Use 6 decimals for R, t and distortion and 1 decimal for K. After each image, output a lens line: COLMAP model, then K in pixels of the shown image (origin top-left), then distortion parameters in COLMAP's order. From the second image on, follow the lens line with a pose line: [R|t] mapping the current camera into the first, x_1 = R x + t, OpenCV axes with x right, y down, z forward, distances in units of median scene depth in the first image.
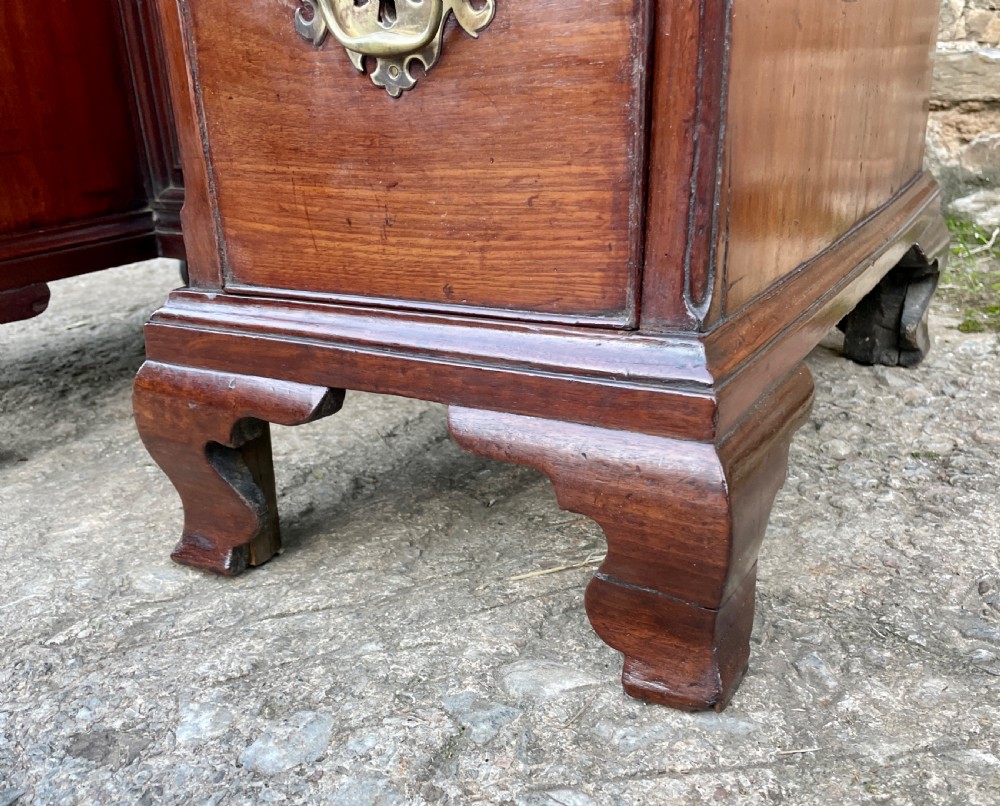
lens RADIAL K [[950.2, 0, 508.5], [0, 950.2, 455.7], [0, 0, 1]] dist [0.037170, 0.000000]
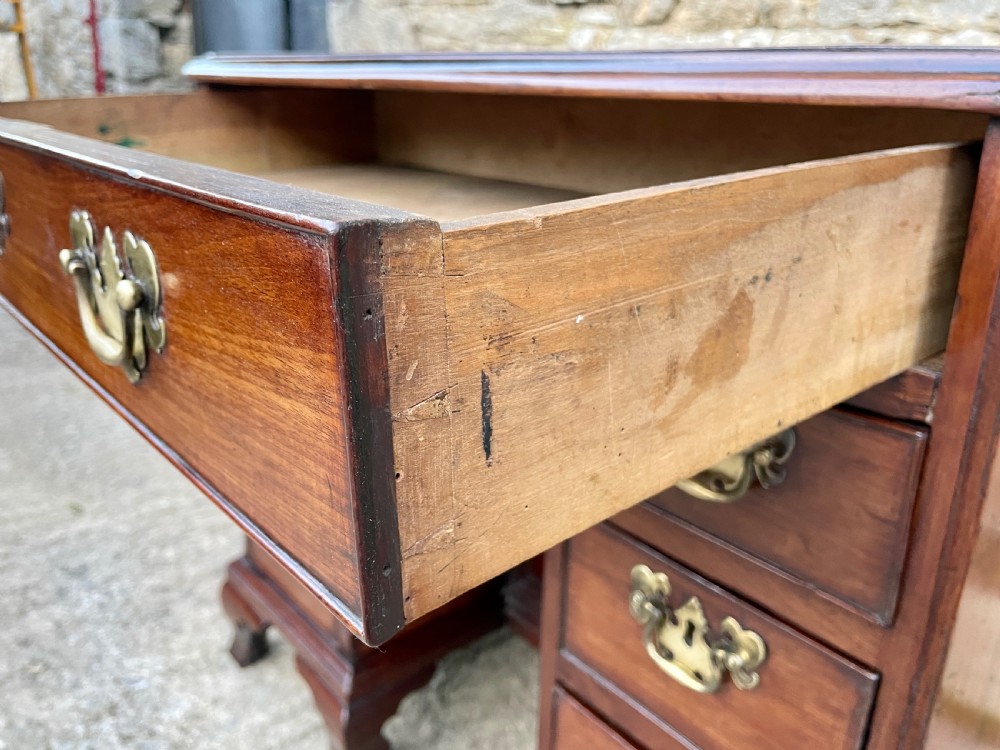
lens RADIAL K [[847.3, 0, 504.0], [0, 847.3, 383.3], [0, 0, 1]] dist [0.003286, -0.015913]
pose [[0.937340, 0.176434, -0.300442, -0.071093], [-0.186515, 0.982440, -0.004966, -1.015893], [0.294290, 0.060691, 0.953787, -0.491287]]
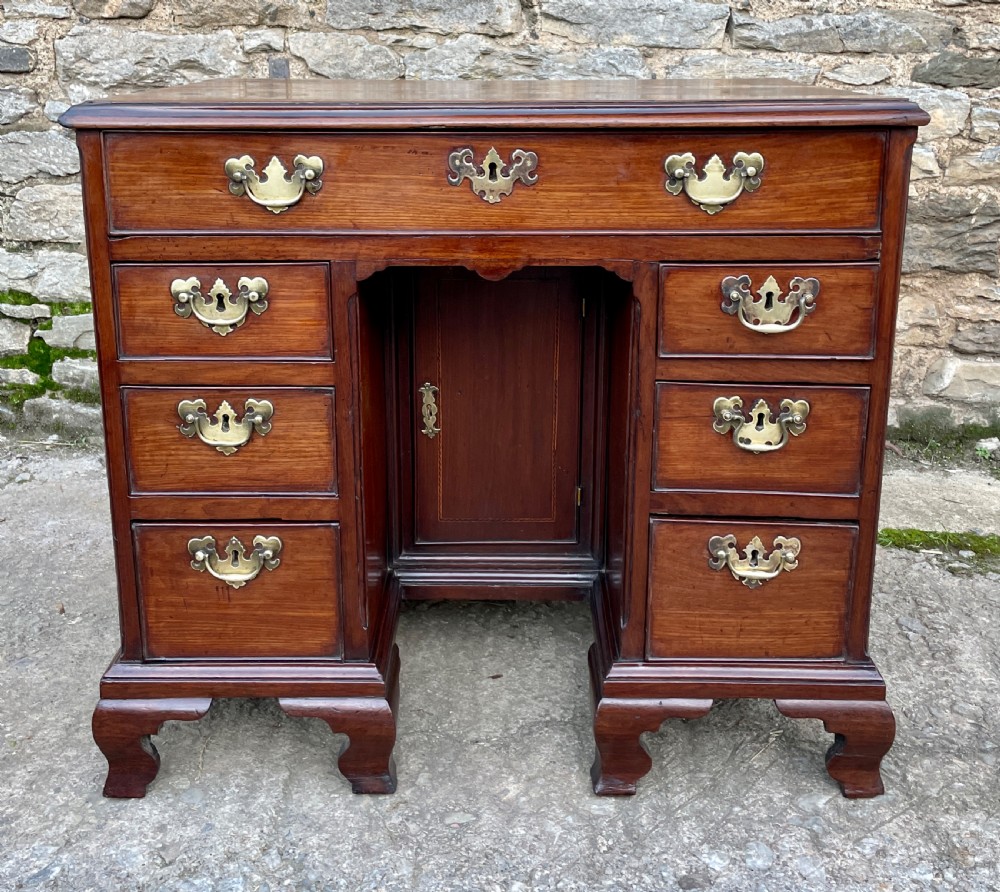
lens RADIAL K [[1127.4, 0, 495.5], [0, 1127.4, 304.1], [0, 0, 1]] dist [0.034322, 0.000000]
pose [[0.870113, -0.072397, 0.487505, -1.961791], [0.150635, 0.980884, -0.123193, -0.768014], [-0.469267, 0.180627, 0.864385, -1.361623]]
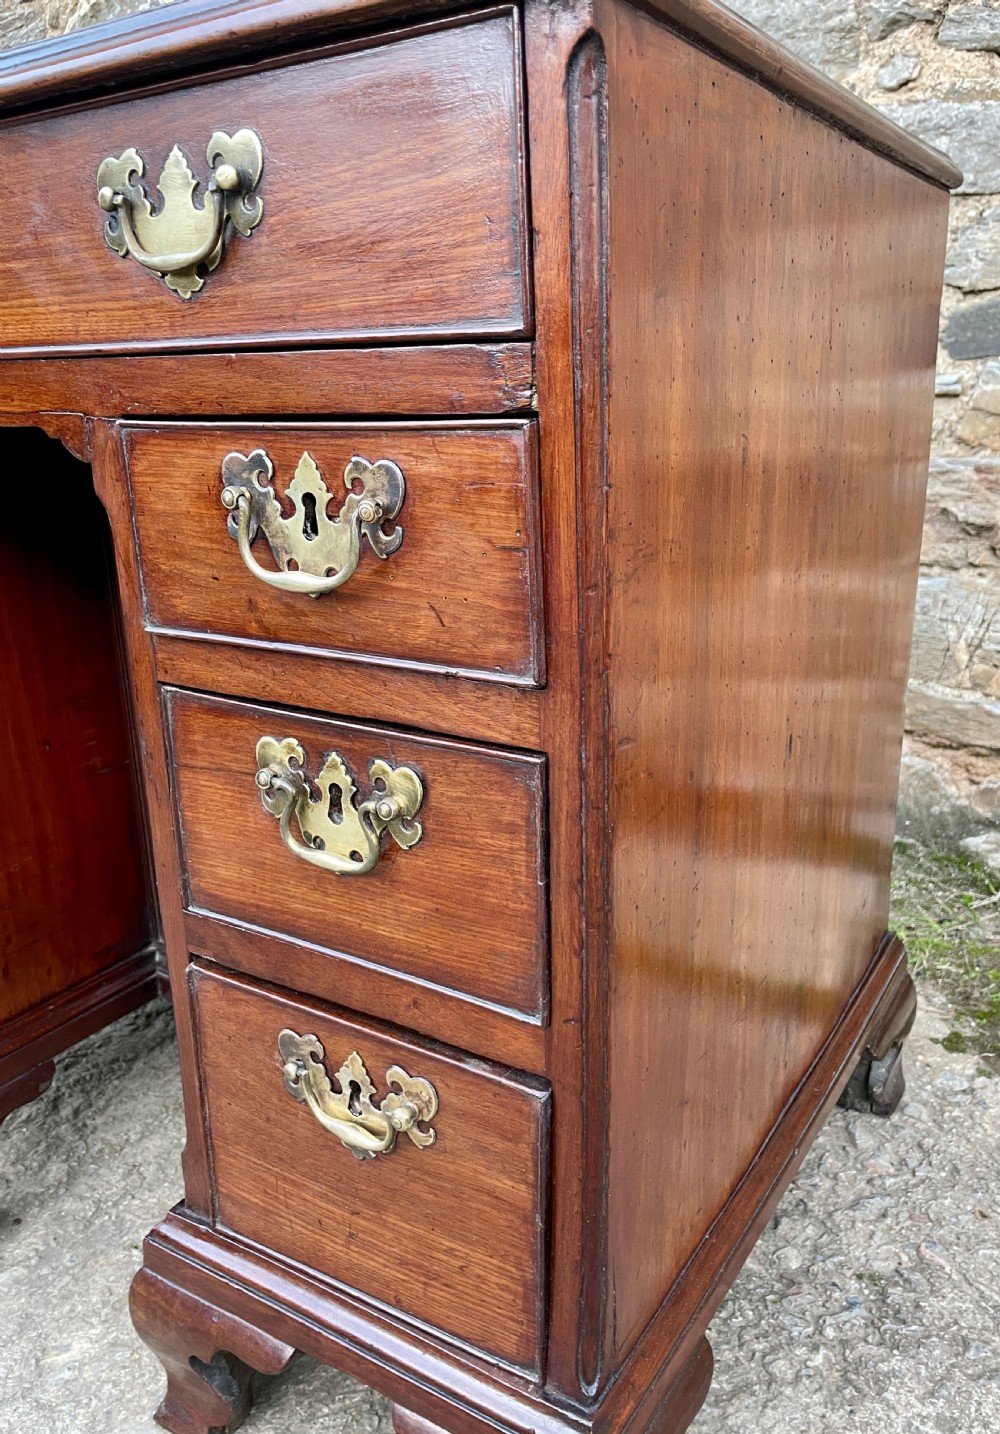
lens RADIAL K [[1120.1, 0, 546.9], [0, 1120.1, 720.5], [0, 0, 1]] dist [0.072611, -0.106597]
pose [[0.999615, 0.026827, -0.007014, 0.105651], [-0.027386, 0.994815, -0.097947, -0.707194], [0.004350, 0.098102, 0.995167, -0.455502]]
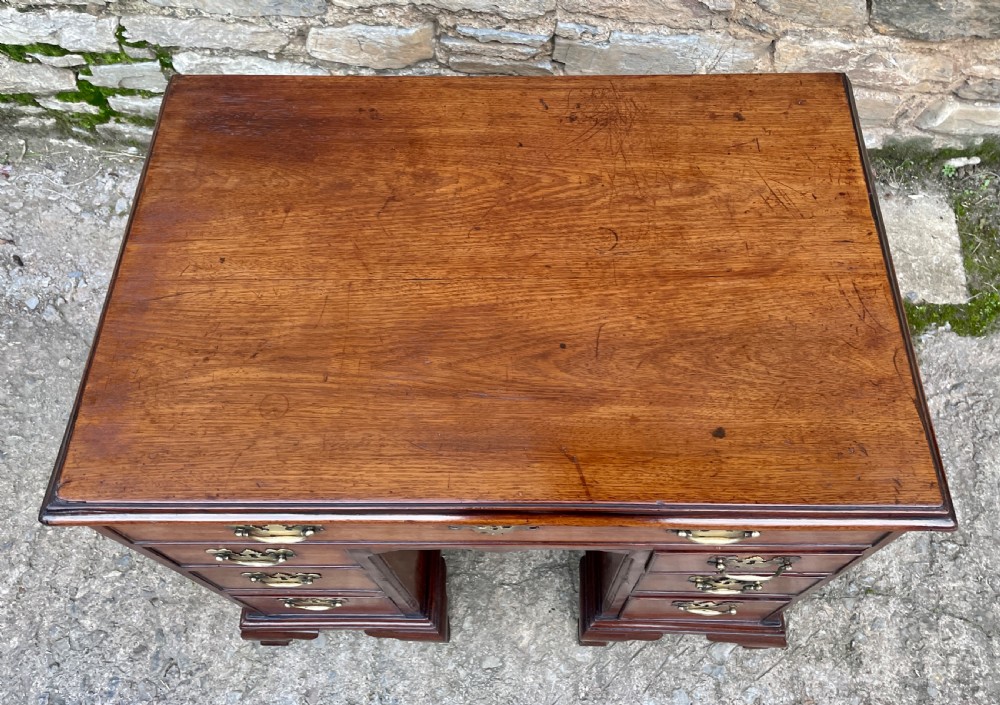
lens RADIAL K [[817.4, 0, 515.3], [0, 817.4, 320.2], [0, 0, 1]] dist [0.075292, -0.095672]
pose [[0.875192, -0.415089, 0.248476, -0.923094], [0.172364, 0.747460, 0.641556, -2.902902], [-0.452028, -0.518656, 0.725718, -0.329610]]
